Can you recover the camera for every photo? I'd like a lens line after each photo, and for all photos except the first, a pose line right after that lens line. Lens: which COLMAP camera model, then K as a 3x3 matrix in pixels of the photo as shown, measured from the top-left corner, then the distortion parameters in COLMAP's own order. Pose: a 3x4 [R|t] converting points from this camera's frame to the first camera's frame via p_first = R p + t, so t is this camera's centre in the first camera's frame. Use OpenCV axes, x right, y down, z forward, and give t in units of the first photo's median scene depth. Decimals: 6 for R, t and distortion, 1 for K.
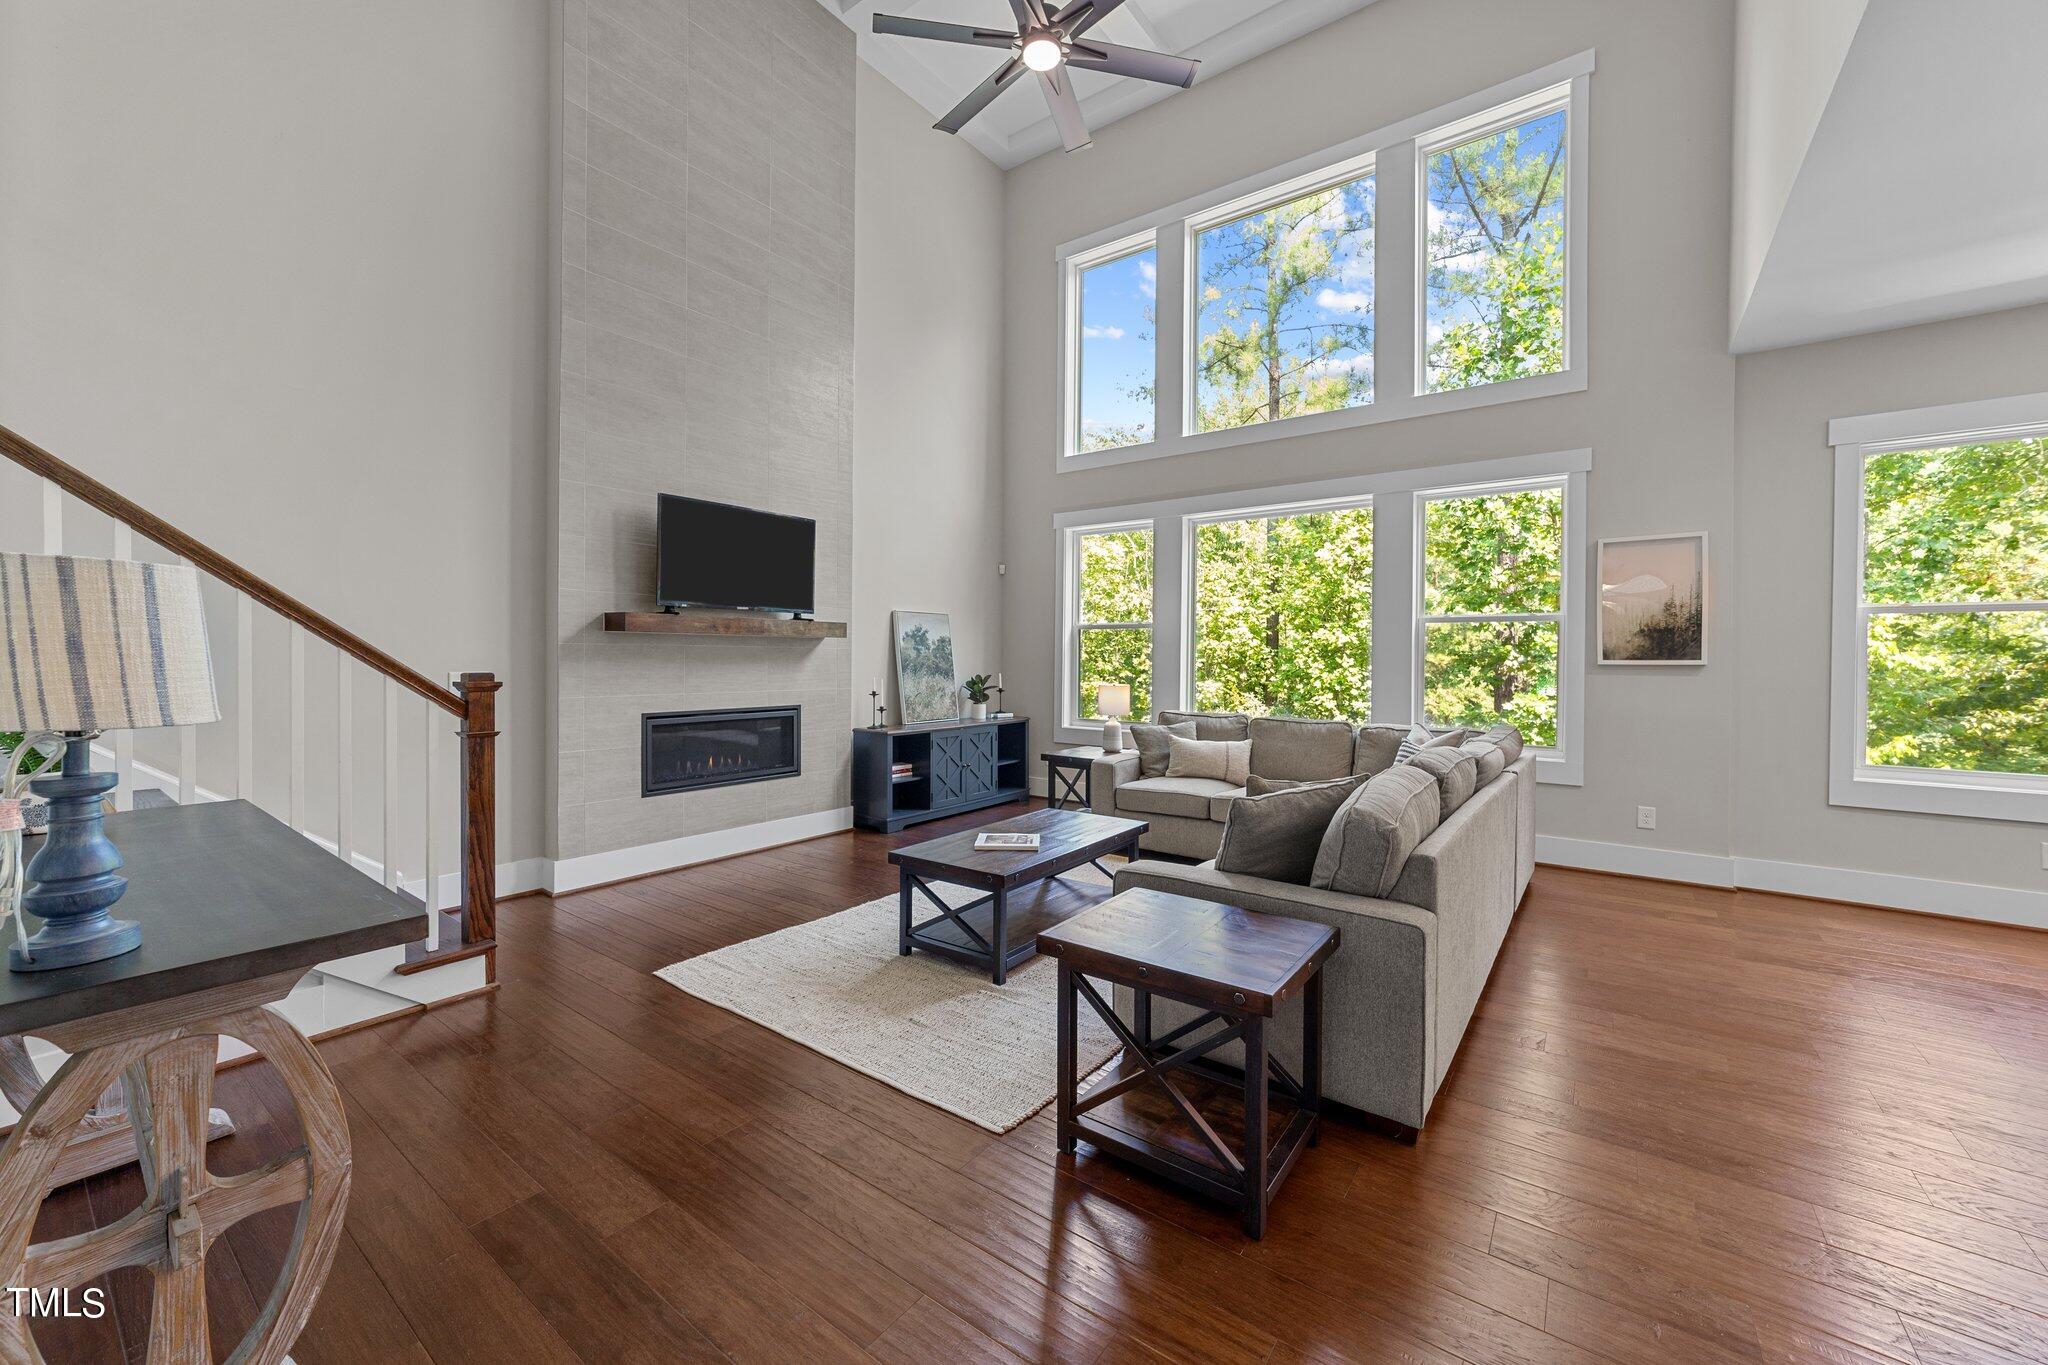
lens RADIAL K [[787.4, 0, 1035.4], [0, 787.4, 657.9], [0, 0, 1]] dist [-0.009604, 0.003573]
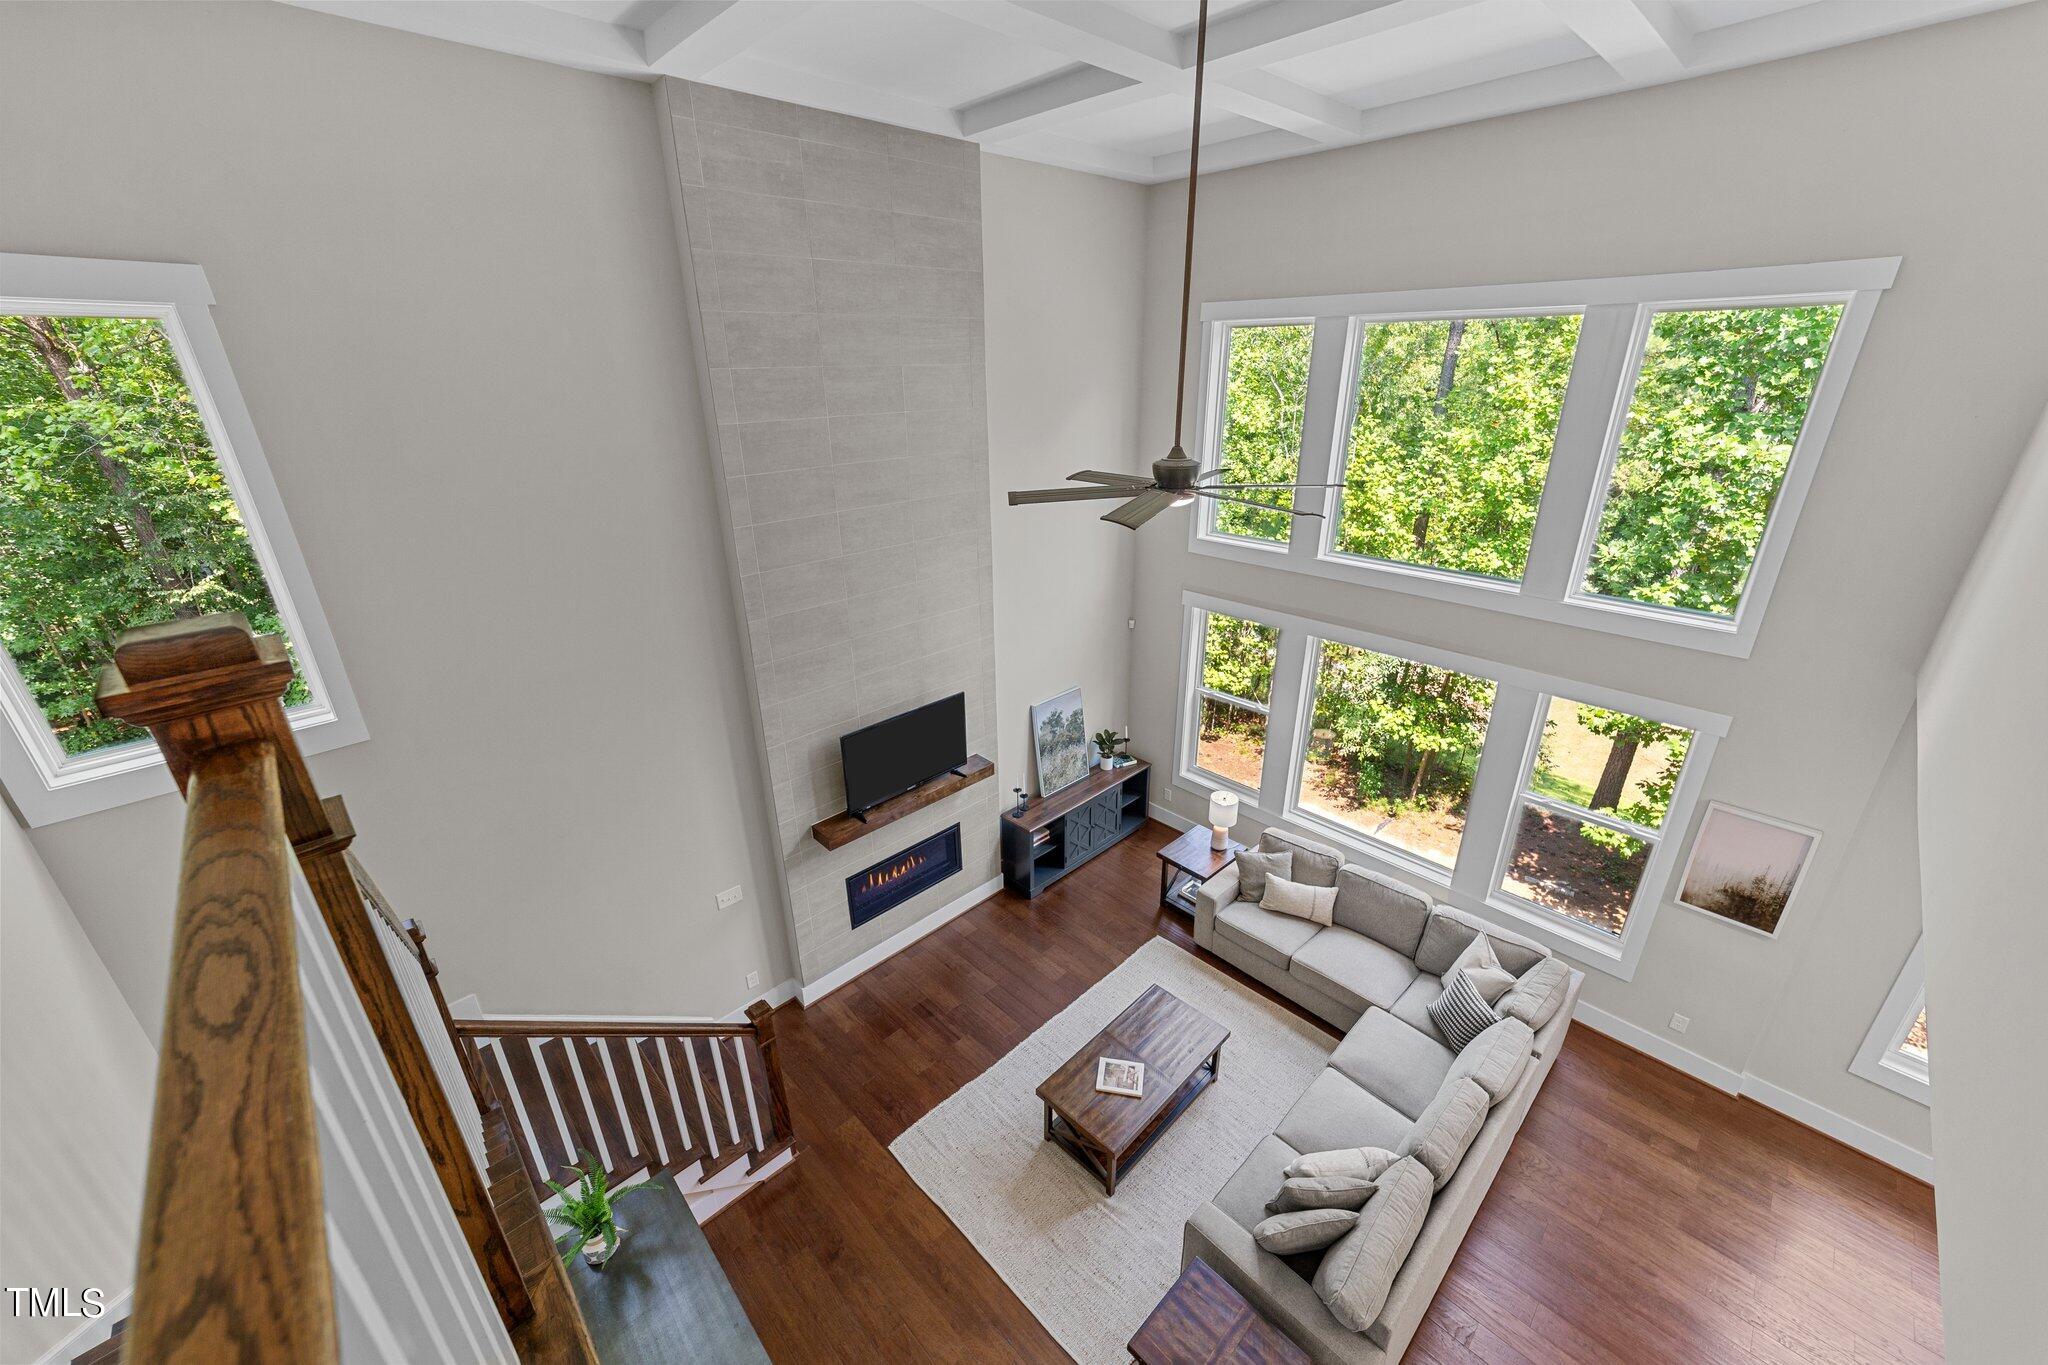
lens RADIAL K [[787.4, 0, 1036.9], [0, 787.4, 679.9], [0, 0, 1]] dist [-0.009604, 0.003573]
pose [[0.986312, 0.048690, -0.157539, 0.002972], [0.014591, 0.925891, 0.377509, -0.620515], [0.164245, -0.374640, 0.912507, -0.016029]]
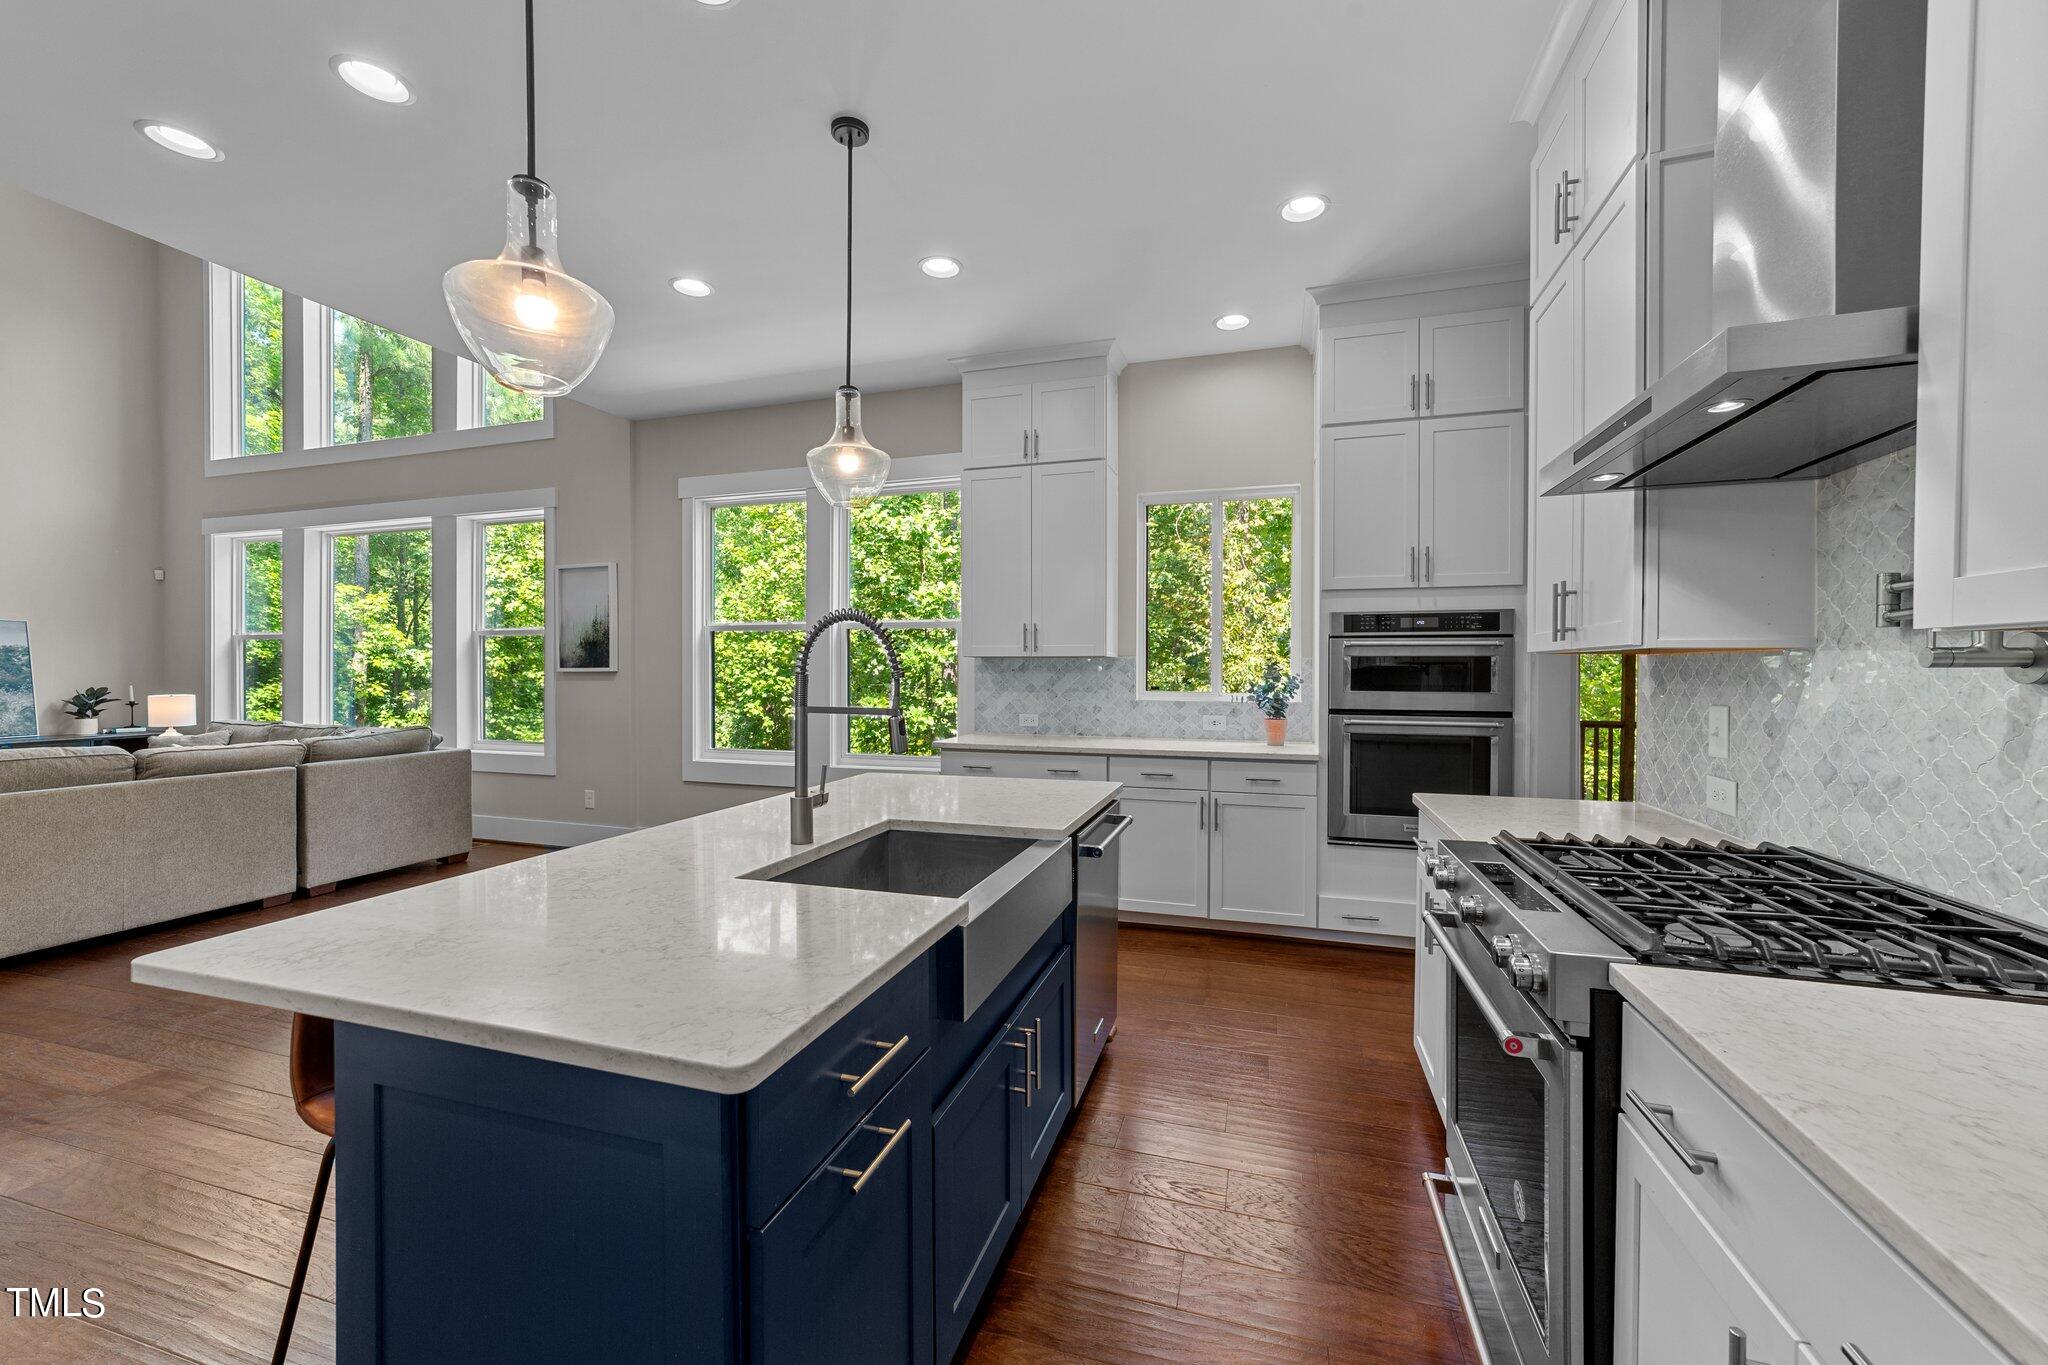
lens RADIAL K [[787.4, 0, 1035.6], [0, 787.4, 671.1], [0, 0, 1]] dist [-0.009604, 0.003573]
pose [[0.945450, -0.006950, 0.325694, 0.902452], [0.005960, 0.999974, 0.004036, 0.006863], [-0.325714, -0.001875, 0.945467, -0.316419]]
